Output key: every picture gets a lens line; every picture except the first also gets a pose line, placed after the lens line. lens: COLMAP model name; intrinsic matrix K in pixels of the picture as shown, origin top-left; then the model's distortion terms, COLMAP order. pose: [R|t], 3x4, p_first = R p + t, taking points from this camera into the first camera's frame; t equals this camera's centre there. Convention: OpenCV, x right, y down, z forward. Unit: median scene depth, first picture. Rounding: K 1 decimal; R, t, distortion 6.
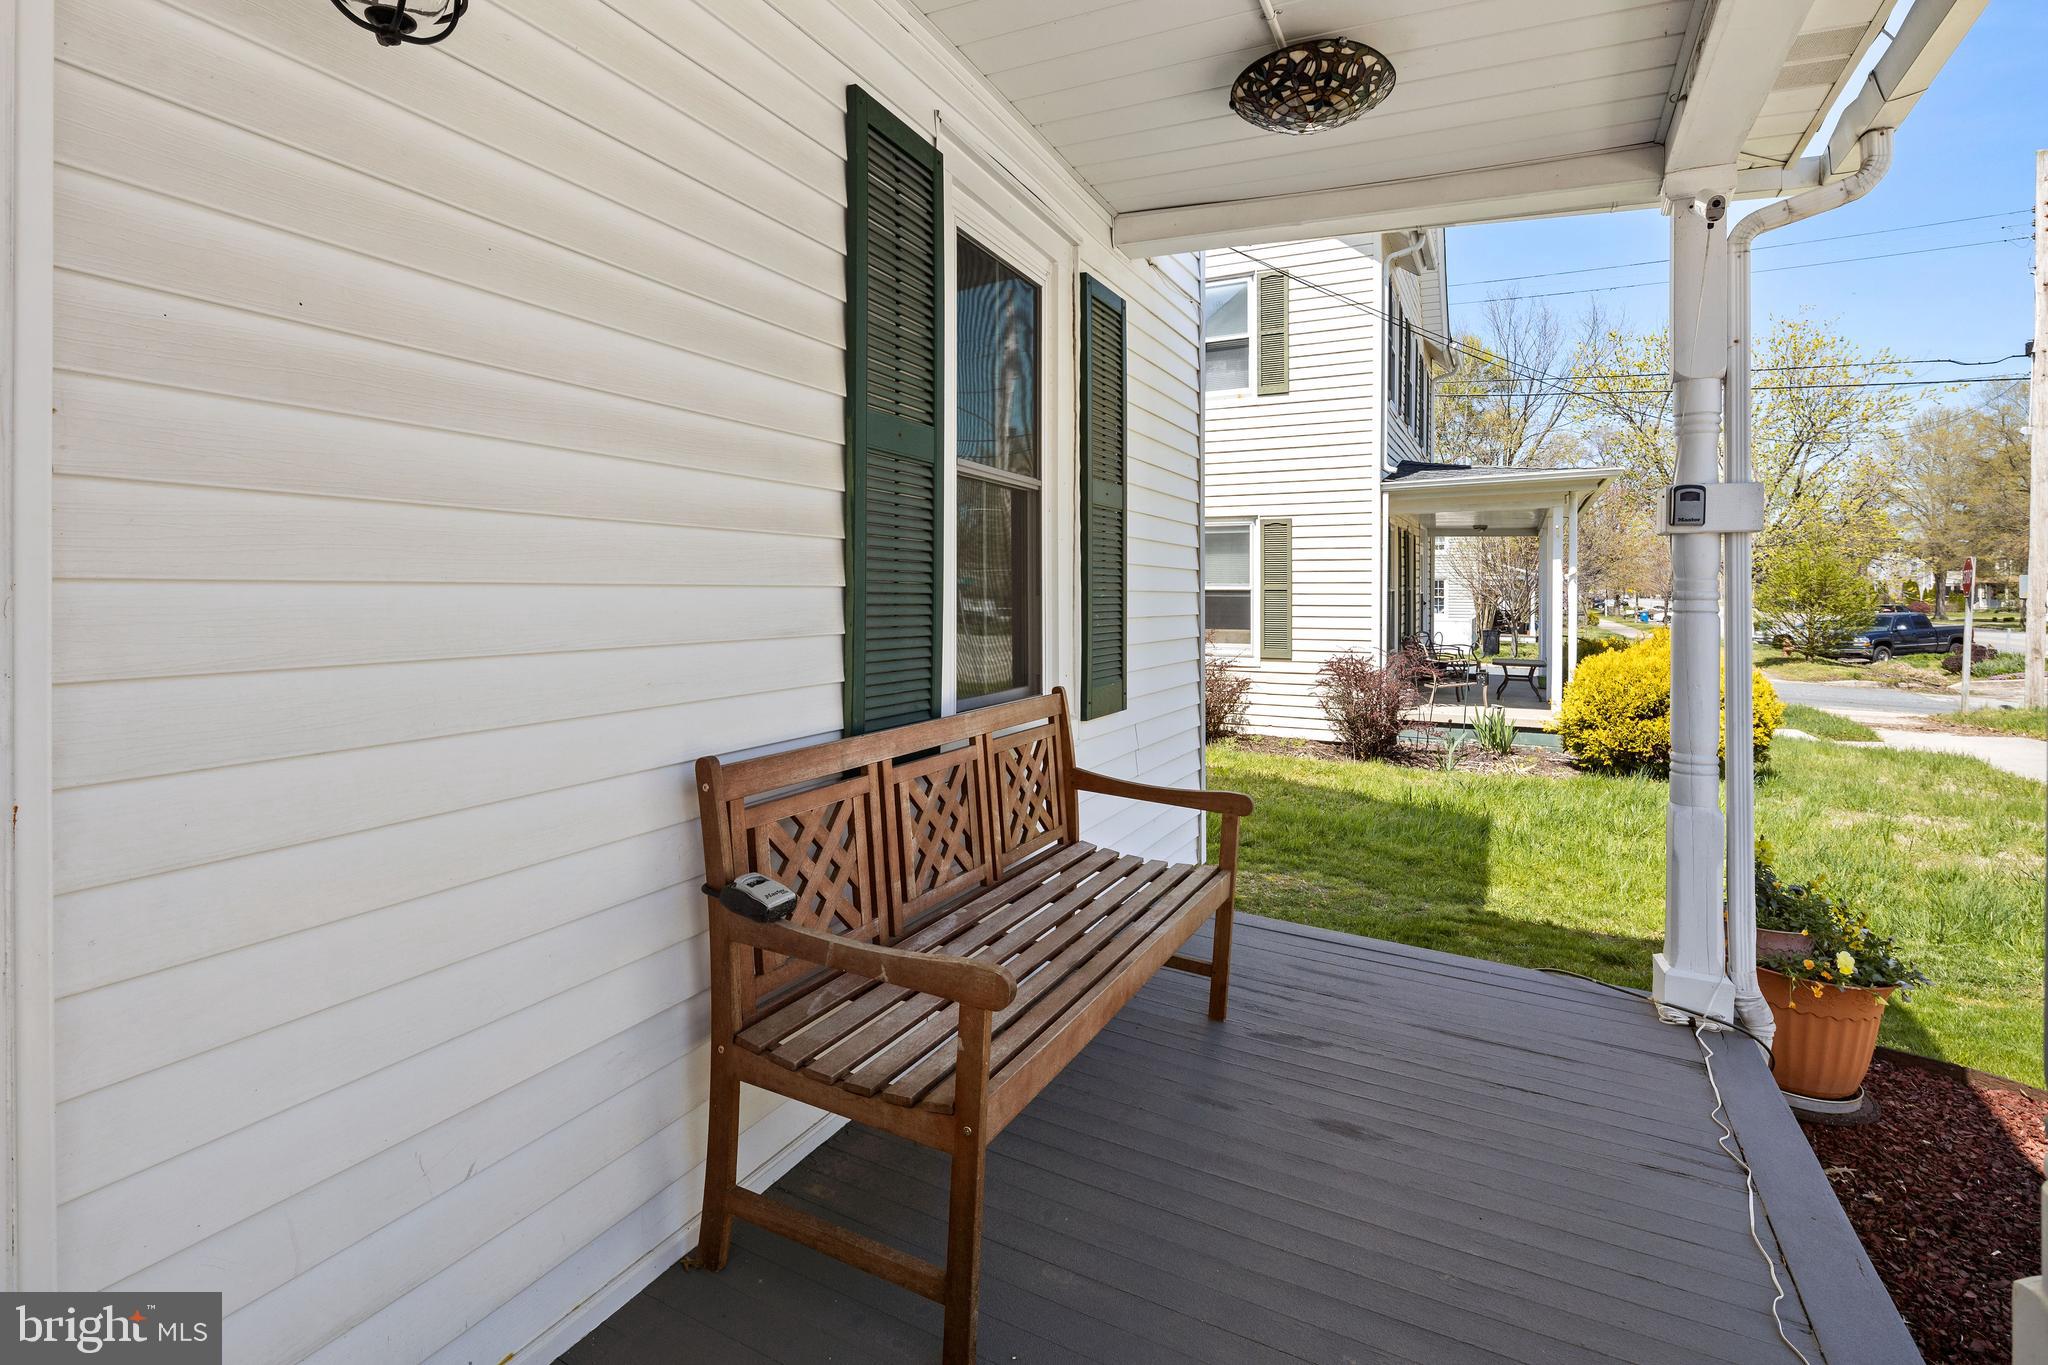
lens RADIAL K [[969.0, 0, 988.4], [0, 969.0, 601.7], [0, 0, 1]] dist [-0.036500, 0.000163]
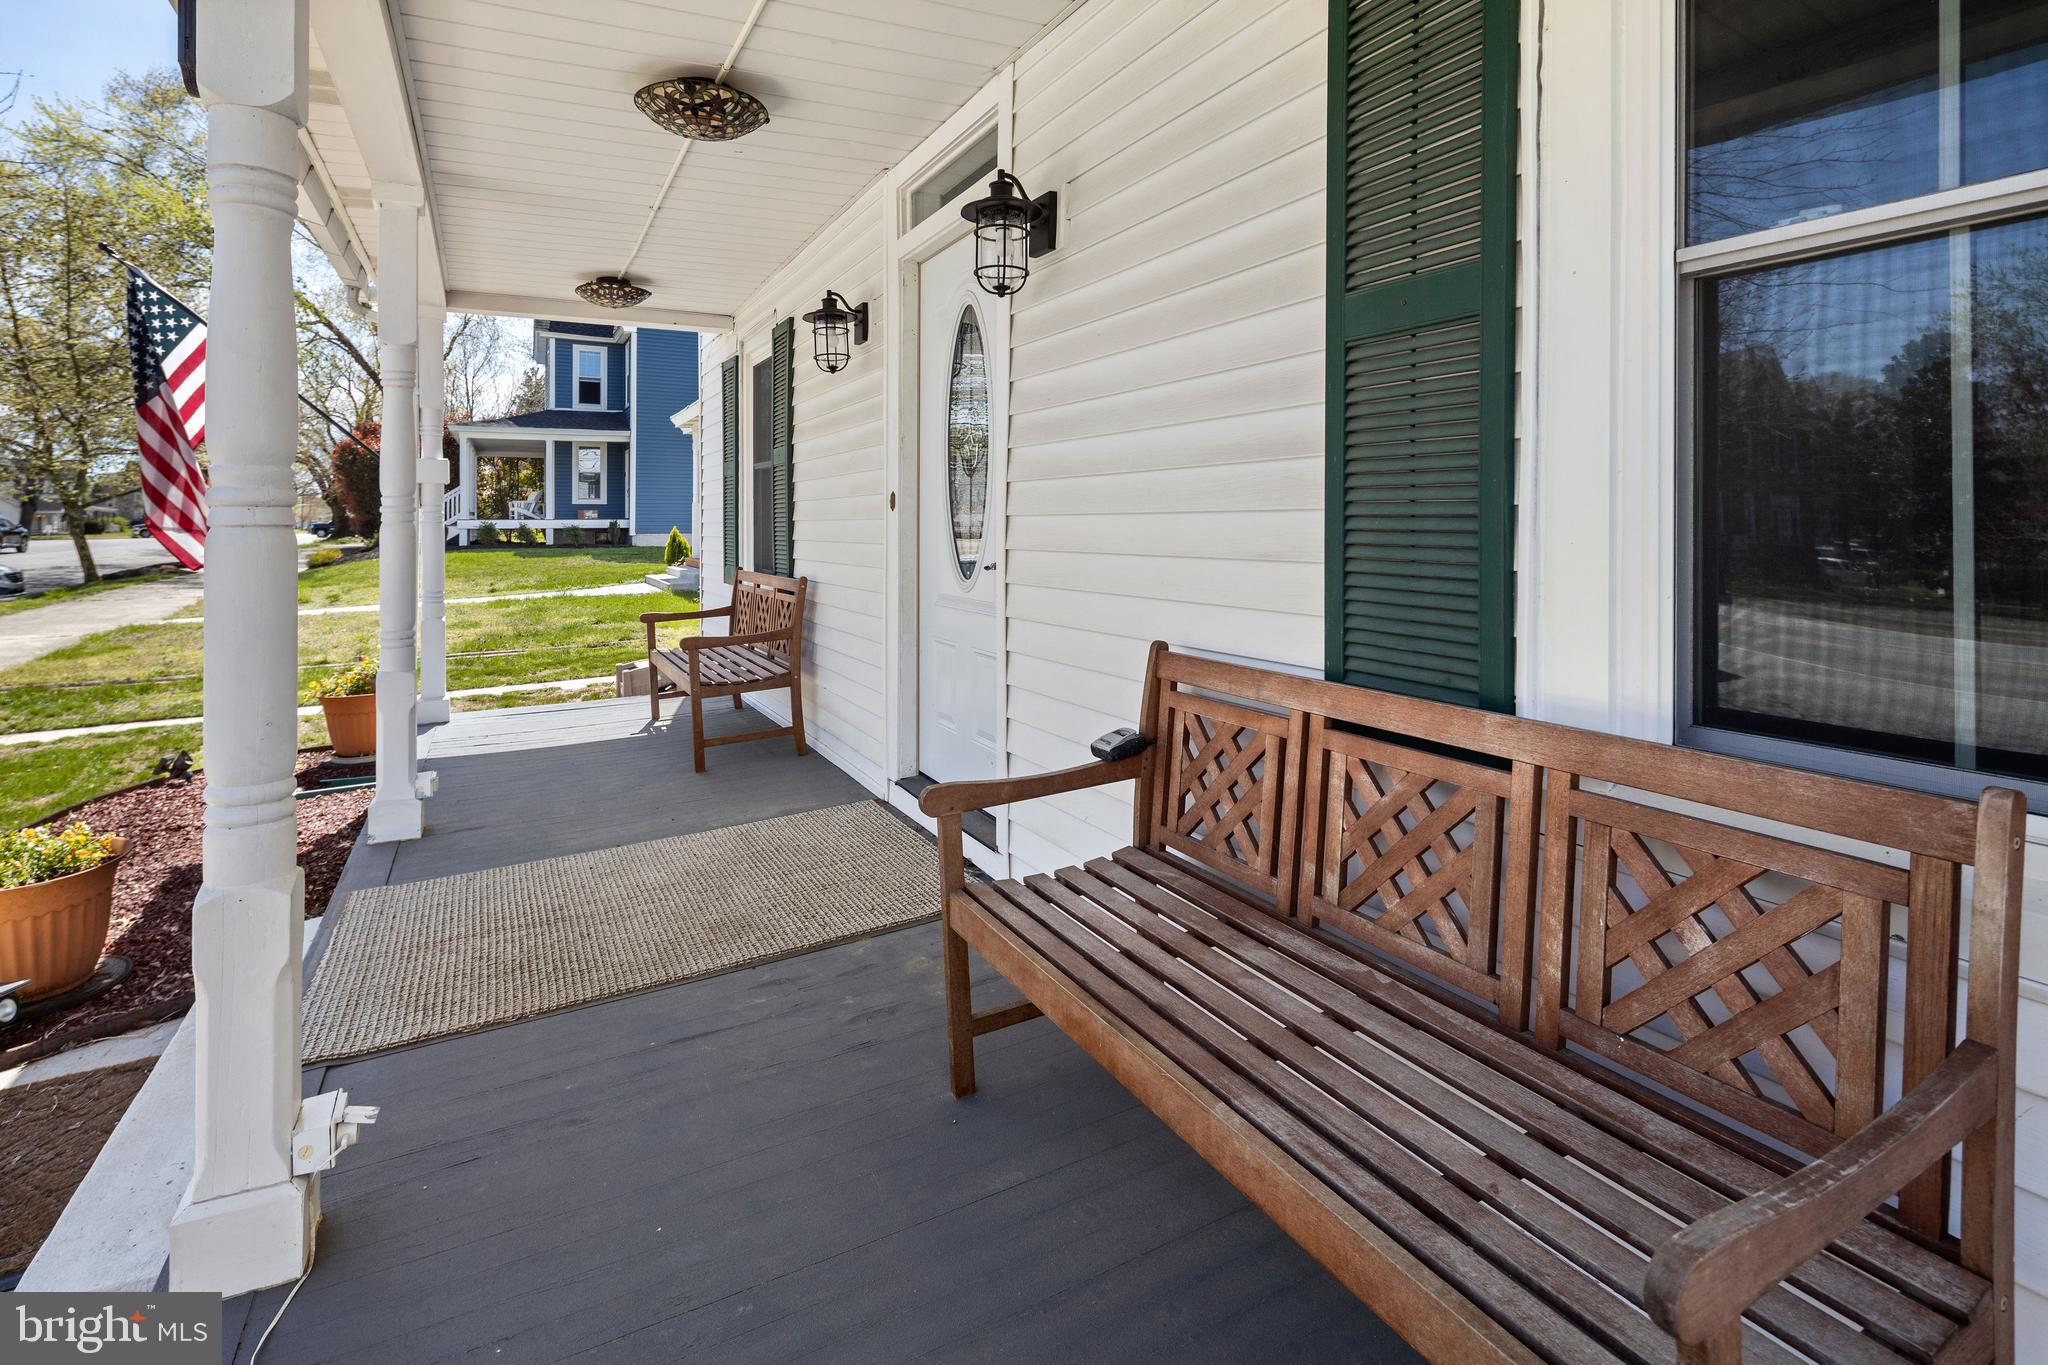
lens RADIAL K [[976.3, 0, 1022.2], [0, 976.3, 522.2], [0, 0, 1]] dist [-0.001629, -0.000162]
pose [[-0.562963, -0.002338, -0.826479, 0.737532], [-0.001751, 0.999997, -0.001636, -0.001755], [0.826480, 0.000526, -0.562965, 1.261170]]
